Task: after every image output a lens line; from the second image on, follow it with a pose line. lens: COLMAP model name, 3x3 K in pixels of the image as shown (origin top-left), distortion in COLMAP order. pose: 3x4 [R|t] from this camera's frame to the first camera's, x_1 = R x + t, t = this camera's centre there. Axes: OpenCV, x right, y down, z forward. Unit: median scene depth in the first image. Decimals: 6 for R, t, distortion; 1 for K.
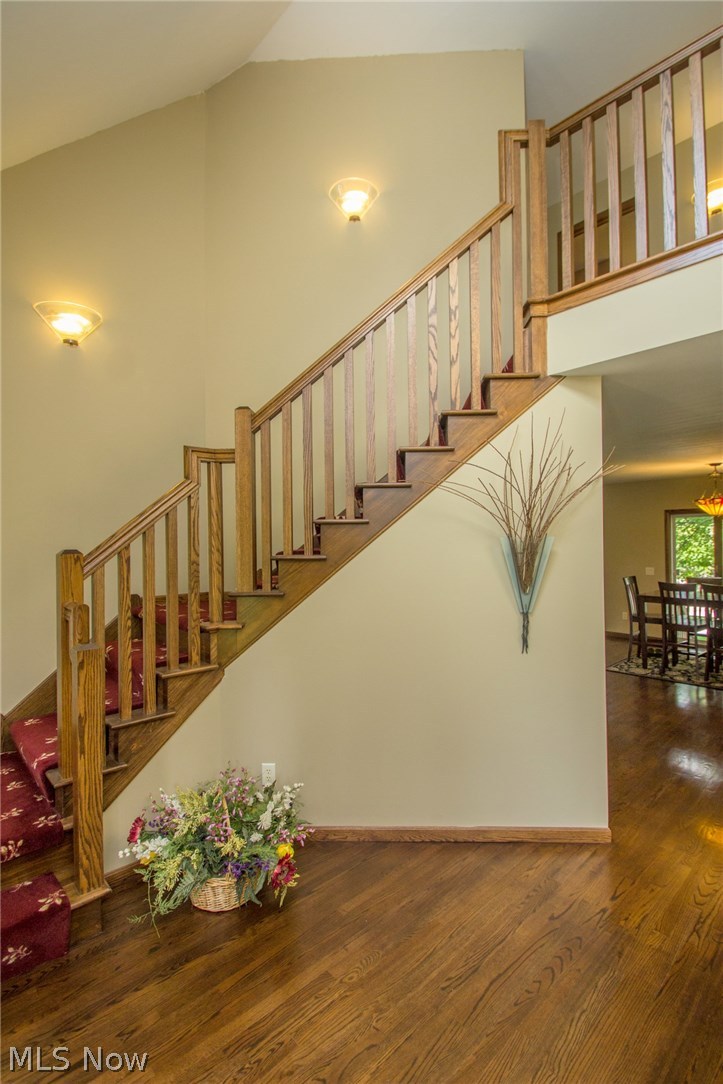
lens RADIAL K [[504.6, 0, 381.8], [0, 504.6, 539.4], [0, 0, 1]] dist [0.004847, -0.012848]
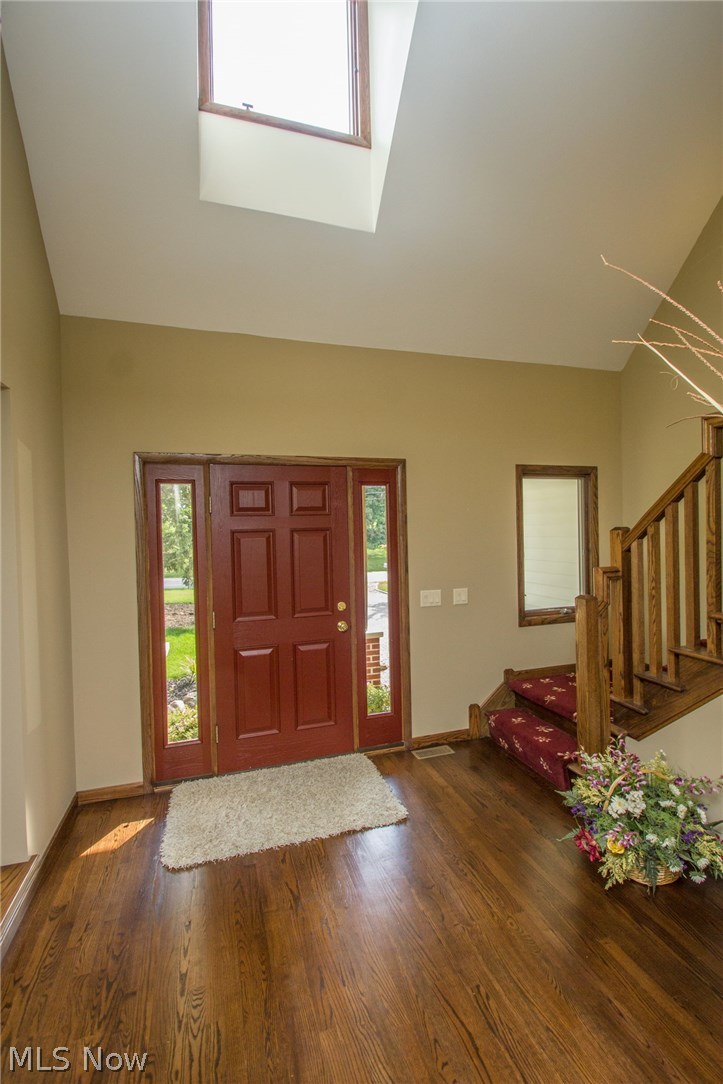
lens RADIAL K [[504.6, 0, 381.8], [0, 504.6, 539.4], [0, 0, 1]] dist [0.004847, -0.012848]
pose [[-0.423124, 0.040750, -0.905155, 1.024013], [0.029084, 0.999084, 0.031384, -0.007906], [0.905605, -0.013046, -0.423922, 1.227504]]
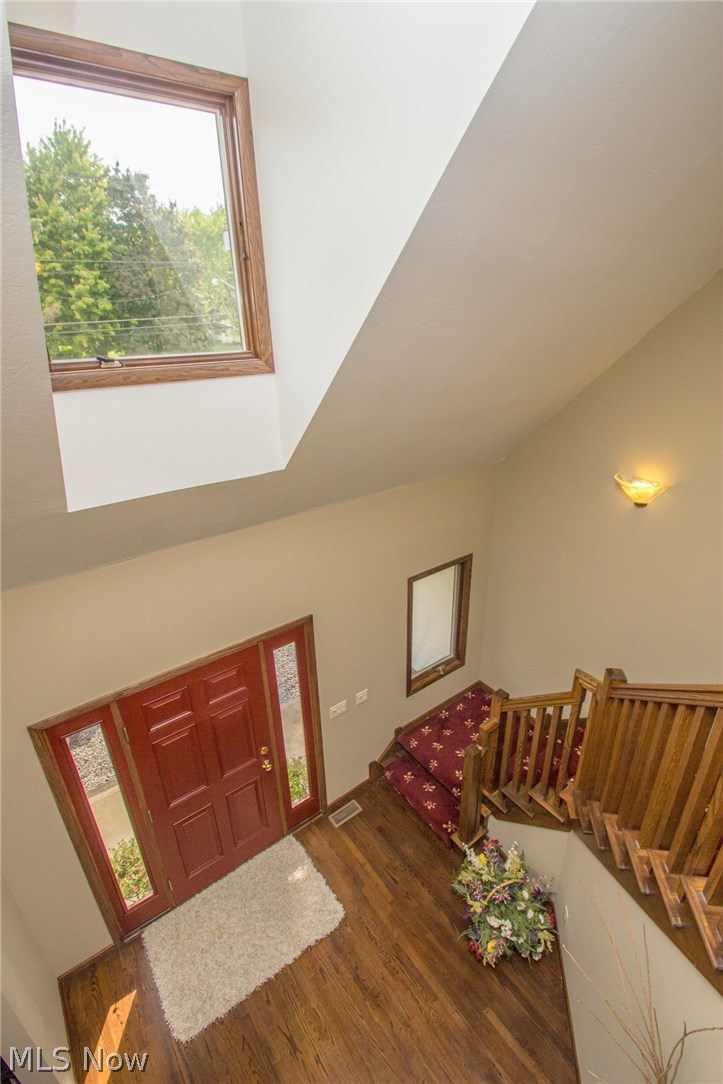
lens RADIAL K [[504.6, 0, 381.8], [0, 504.6, 539.4], [0, 0, 1]] dist [0.004847, -0.012848]
pose [[-0.106360, 0.423690, -0.899541, 0.836502], [0.010403, 0.905097, 0.425077, -1.387960], [0.994273, 0.035853, -0.100674, 0.943810]]
